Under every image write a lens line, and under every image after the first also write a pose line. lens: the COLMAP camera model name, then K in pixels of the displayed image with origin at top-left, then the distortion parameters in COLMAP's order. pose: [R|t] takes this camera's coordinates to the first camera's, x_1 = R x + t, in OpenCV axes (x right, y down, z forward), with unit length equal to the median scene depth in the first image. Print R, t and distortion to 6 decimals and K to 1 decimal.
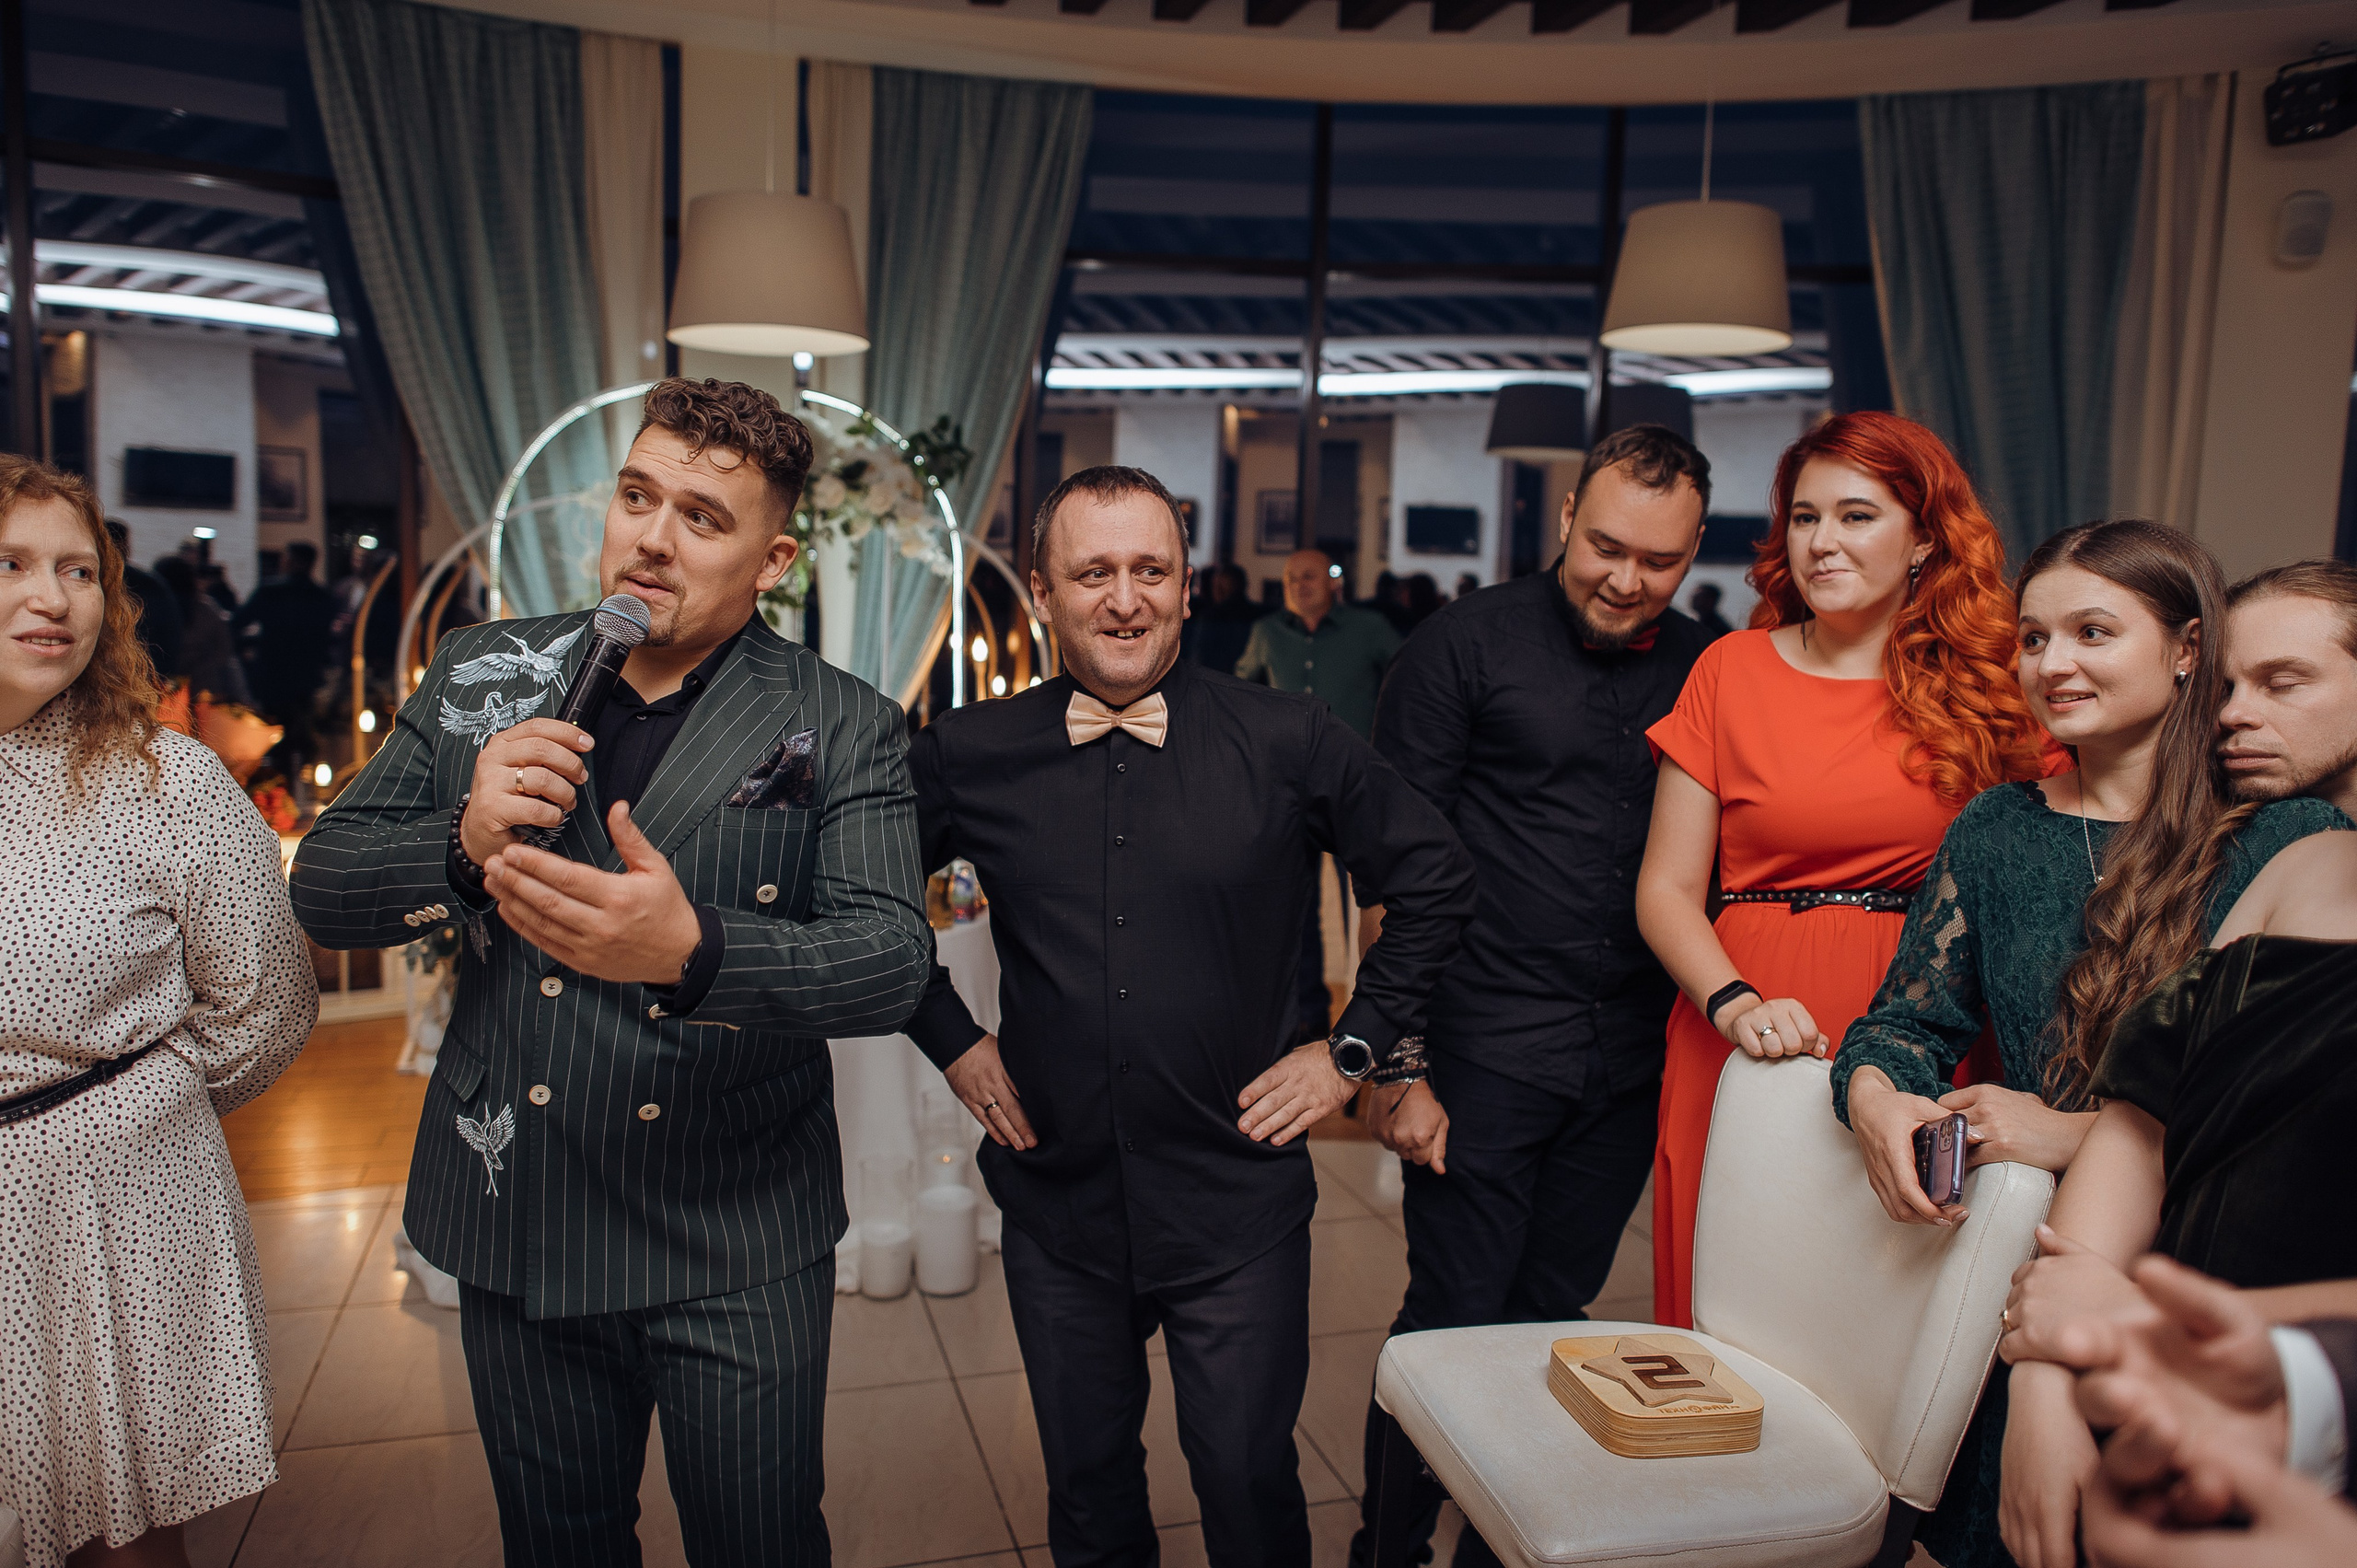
lens RADIAL K [[1635.4, 0, 1294.7], [0, 1635.4, 812.9], [0, 0, 1]] dist [-0.000454, -0.002708]
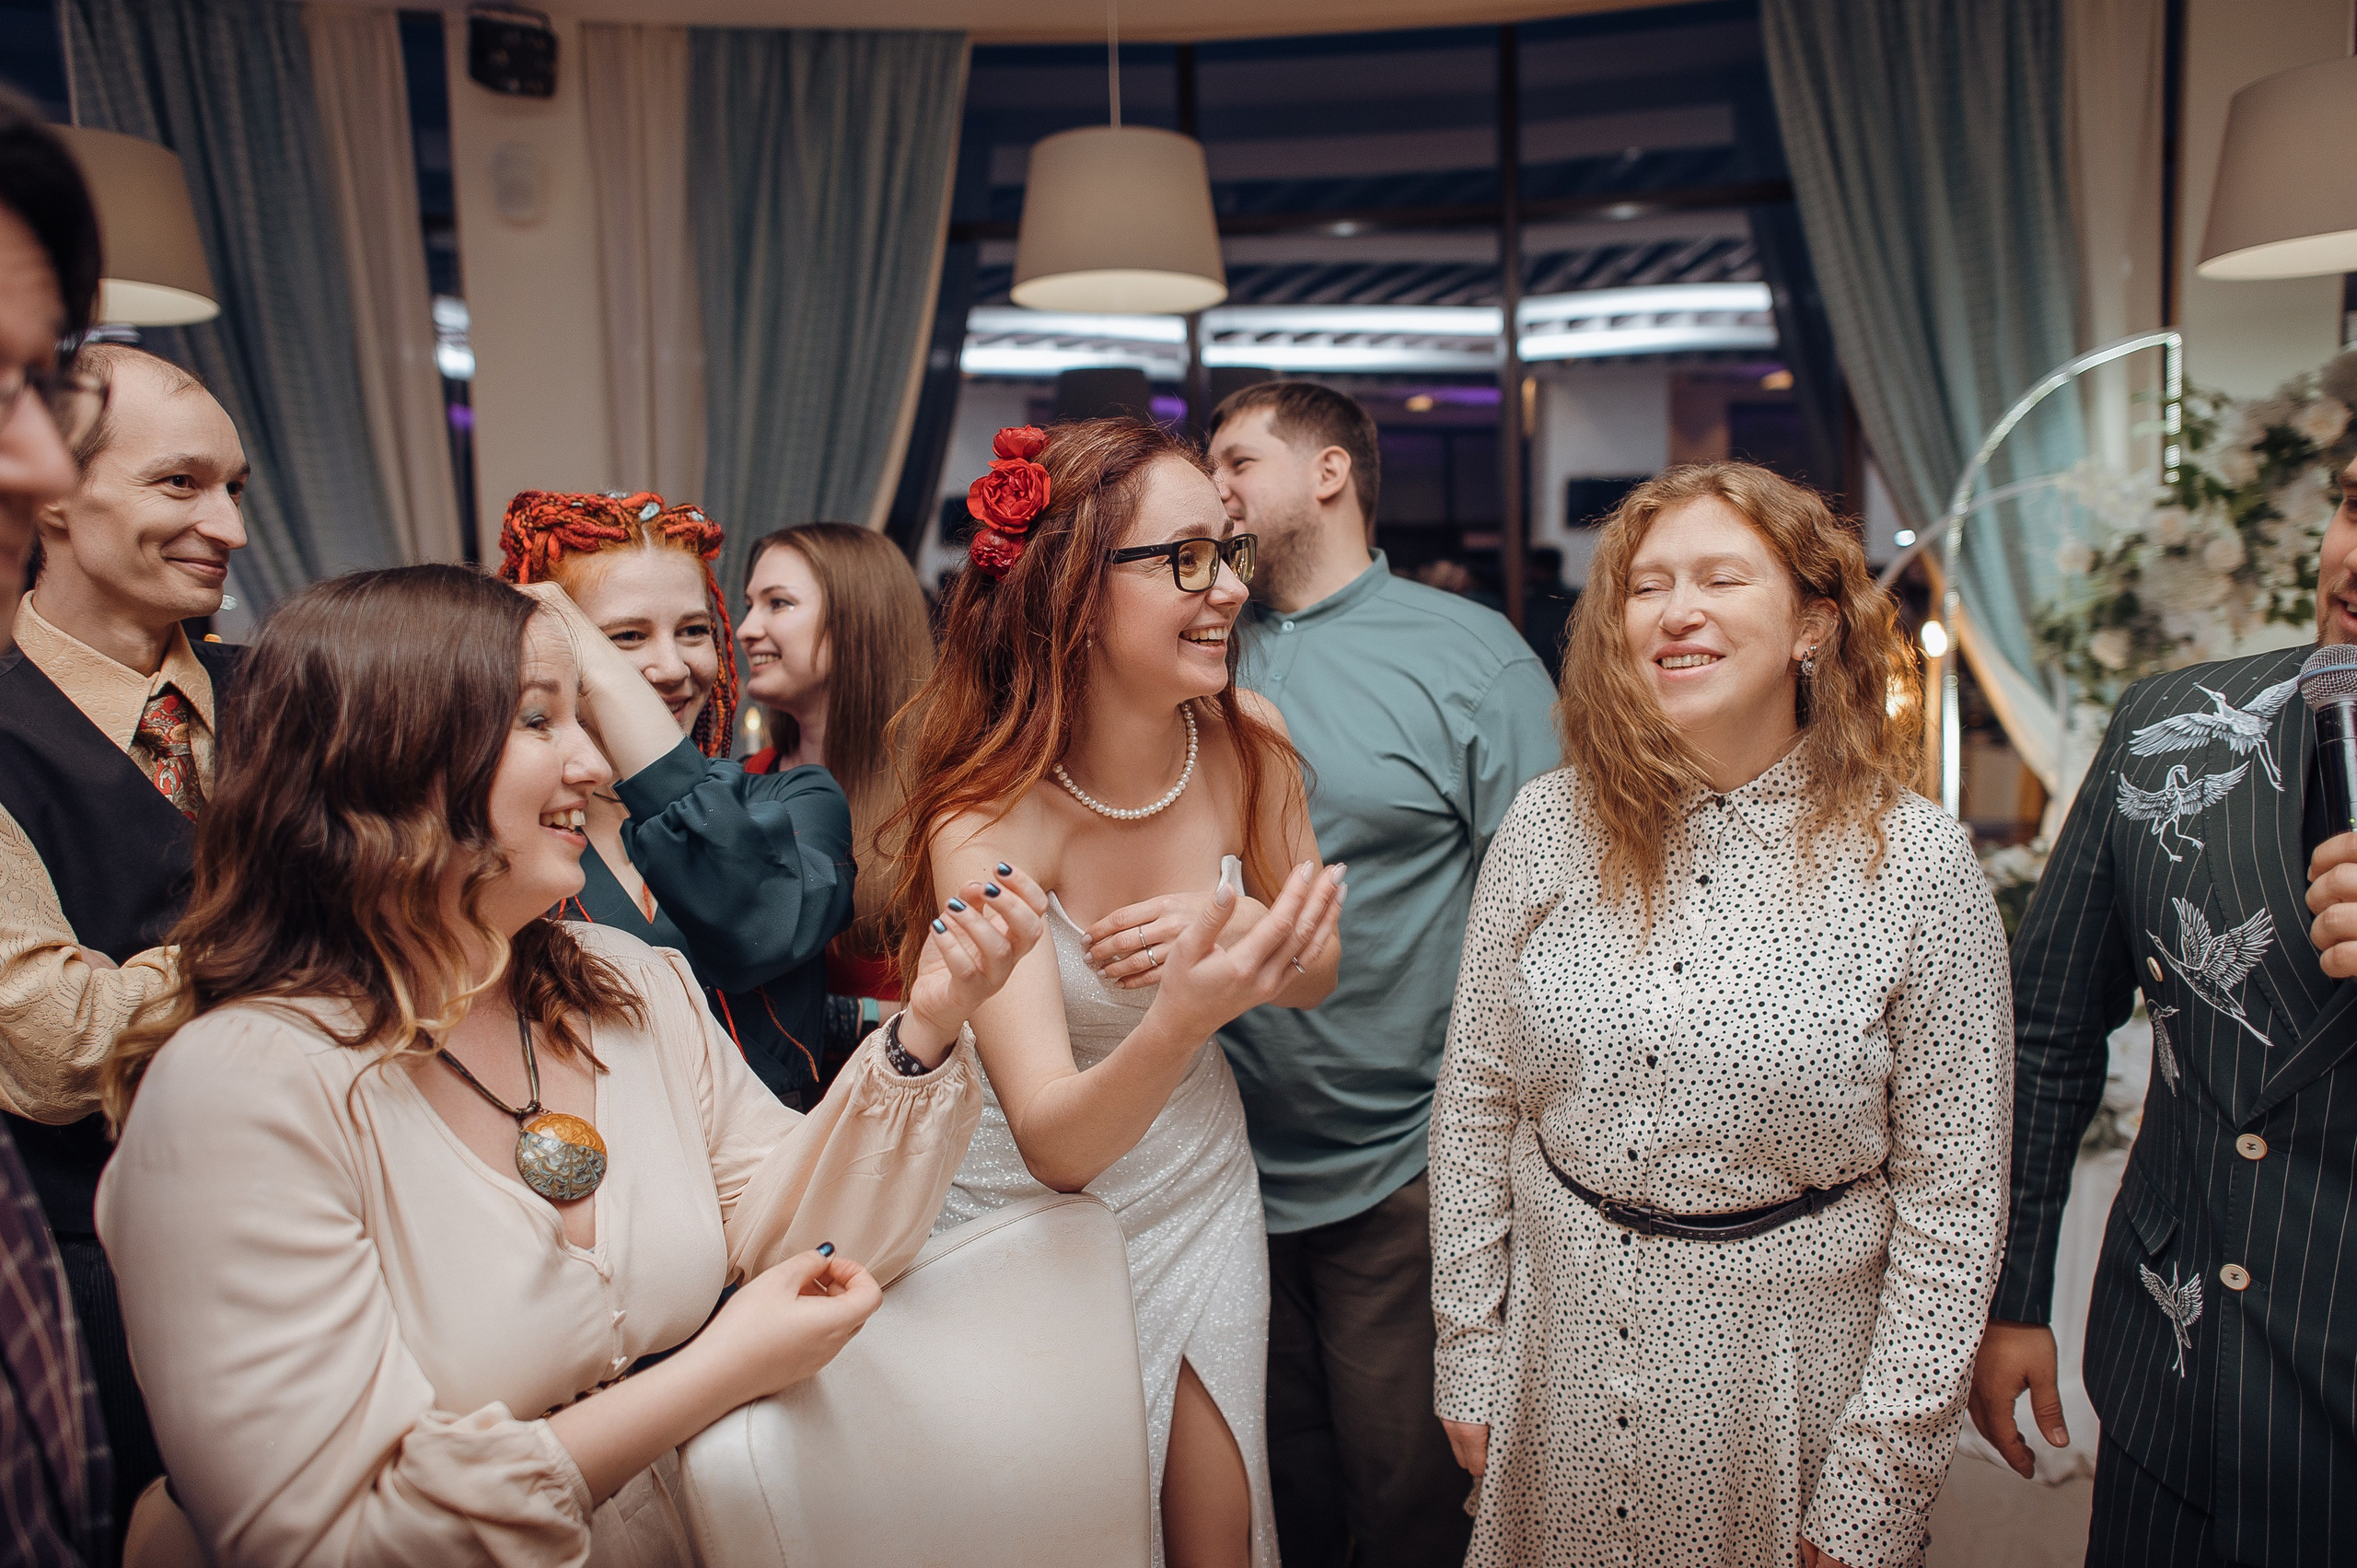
lens RADIAL K [[1635.4, 0, 1184.2], [0, 1635.4, 795.0], [0, 0, 1]] dist [-0.000454, -0.002708]
pose [[0.714371, 0.036615, -0.698809, -0.155602], [-0.036237, 0.999226, 0.015311, -0.023690], [0.698829, 0.014385, 0.715145, 0.062728]]
